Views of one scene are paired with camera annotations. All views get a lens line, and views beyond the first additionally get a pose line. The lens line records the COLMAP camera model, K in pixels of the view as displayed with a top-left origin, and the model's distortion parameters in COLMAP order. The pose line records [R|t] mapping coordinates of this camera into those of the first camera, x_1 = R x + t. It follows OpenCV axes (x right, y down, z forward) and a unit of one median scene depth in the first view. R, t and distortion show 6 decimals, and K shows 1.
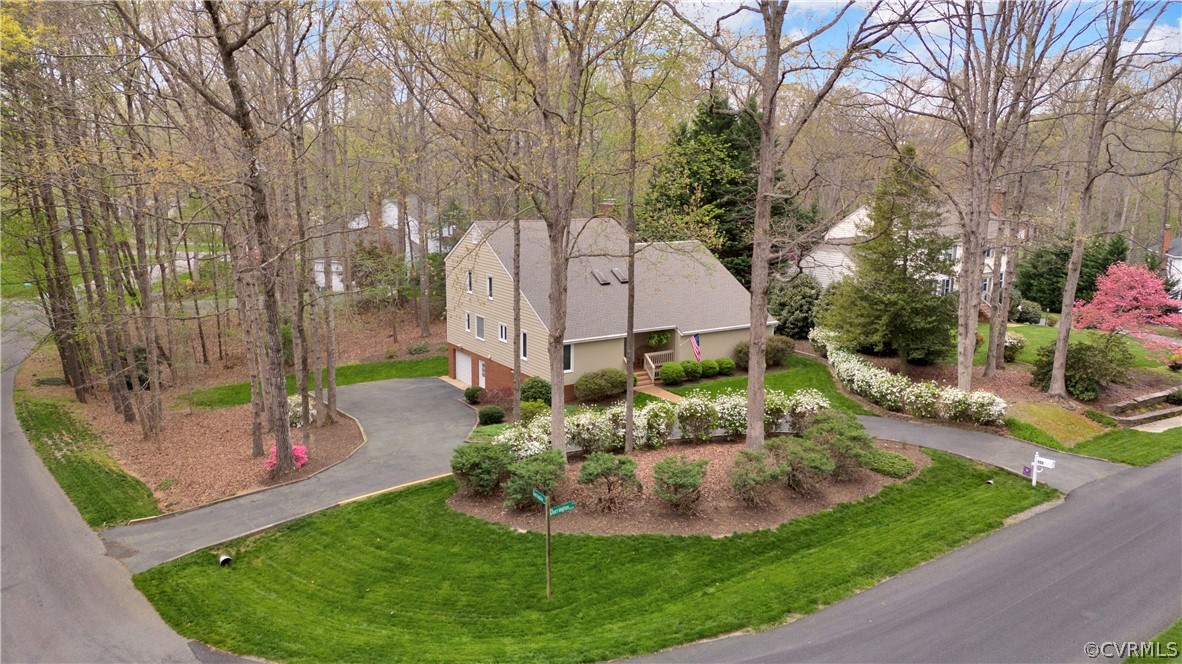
lens RADIAL K [[858.5, 0, 591.0], [0, 858.5, 332.0], [0, 0, 1]] dist [0.001700, 0.001046]
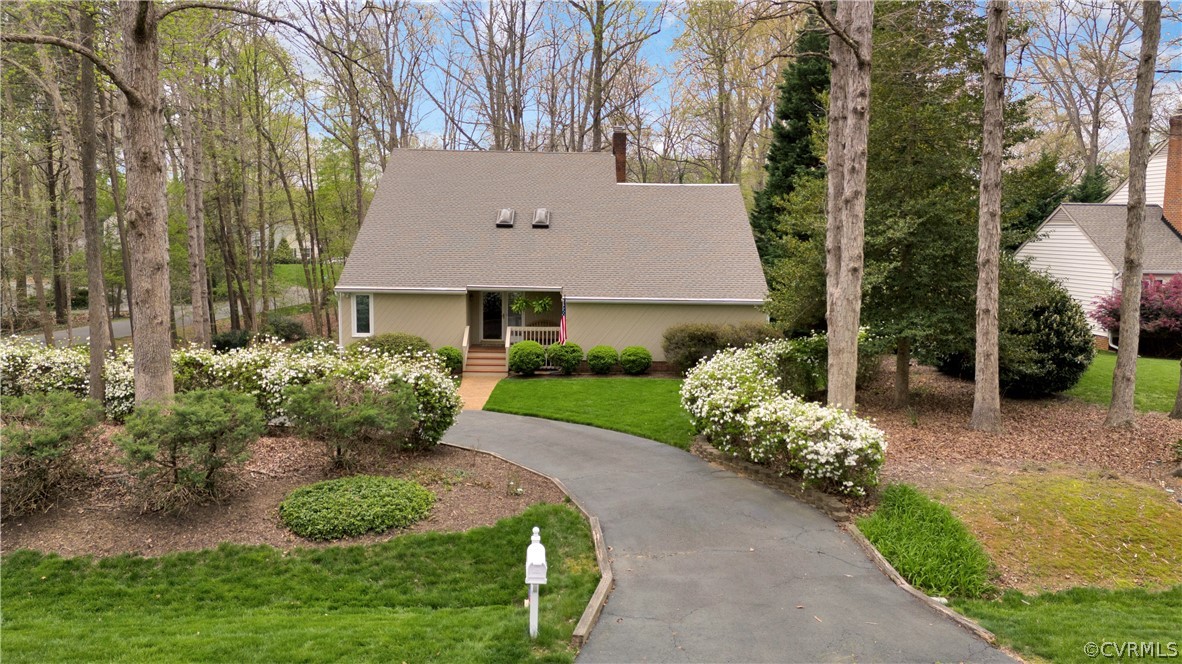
lens RADIAL K [[858.5, 0, 591.0], [0, 858.5, 332.0], [0, 0, 1]] dist [0.001700, 0.001046]
pose [[0.832177, 0.071986, -0.549817, 0.464634], [-0.113740, 0.992614, -0.042191, 0.049417], [0.542719, 0.097646, 0.834219, 0.495495]]
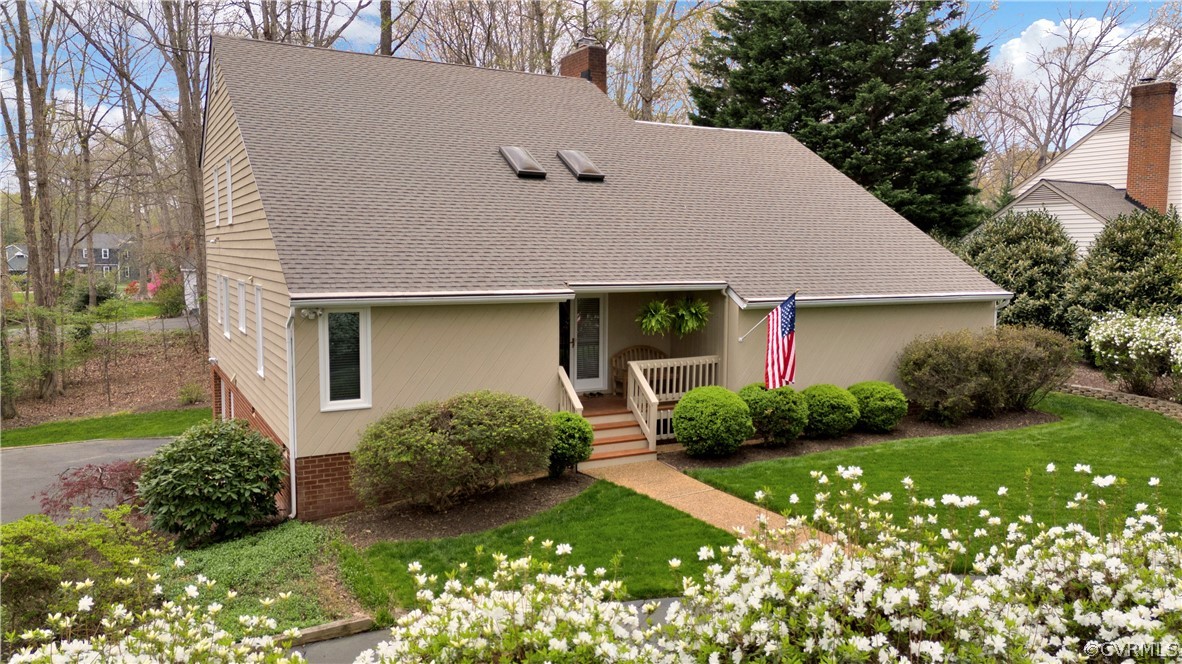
lens RADIAL K [[858.5, 0, 591.0], [0, 858.5, 332.0], [0, 0, 1]] dist [0.001700, 0.001046]
pose [[0.996825, 0.007590, -0.079263, 0.073606], [-0.015269, 0.995193, -0.096732, 0.045683], [0.078148, 0.097635, 0.992149, 0.670096]]
